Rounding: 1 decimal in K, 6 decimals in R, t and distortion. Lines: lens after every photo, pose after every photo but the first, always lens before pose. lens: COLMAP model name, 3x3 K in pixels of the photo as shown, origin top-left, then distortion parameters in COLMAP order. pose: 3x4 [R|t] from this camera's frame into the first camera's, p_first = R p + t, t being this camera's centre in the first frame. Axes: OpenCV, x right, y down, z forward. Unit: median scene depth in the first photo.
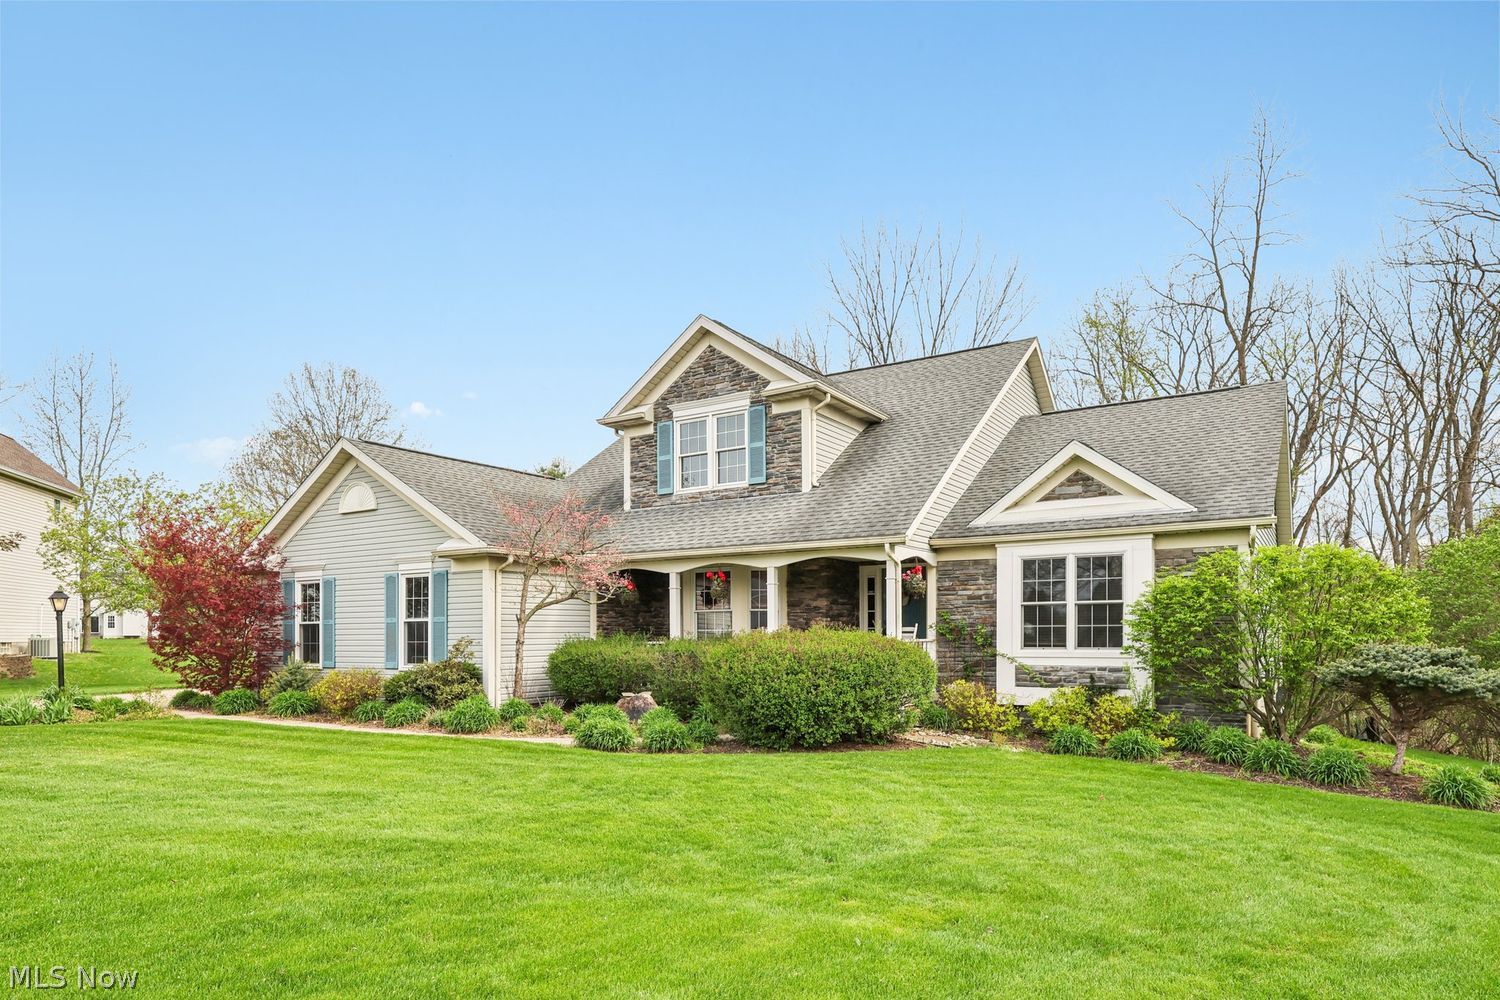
lens RADIAL K [[880.6, 0, 749.9], [0, 880.6, 500.9], [0, 0, 1]] dist [-0.000221, 0.000419]
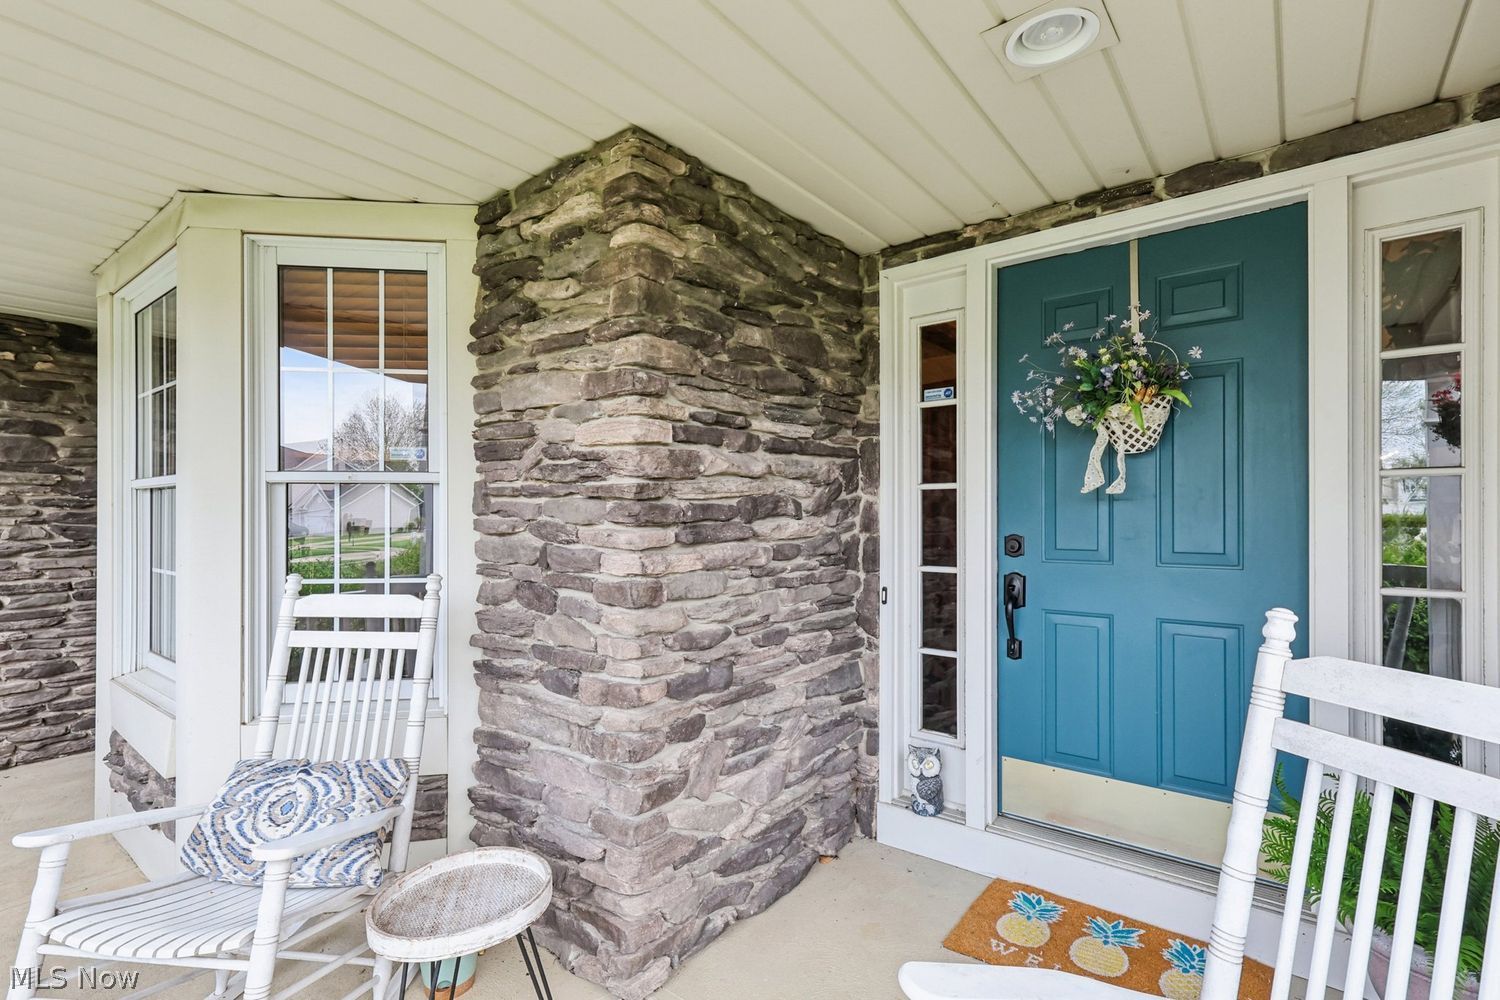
lens RADIAL K [[707.2, 0, 751.6], [0, 707.2, 502.8], [0, 0, 1]] dist [-0.011940, -0.000323]
pose [[0.990909, 0.014917, -0.133704, 0.121868], [0.003949, 0.990181, 0.139736, 0.110521], [0.134476, -0.138994, 0.981120, 0.872162]]
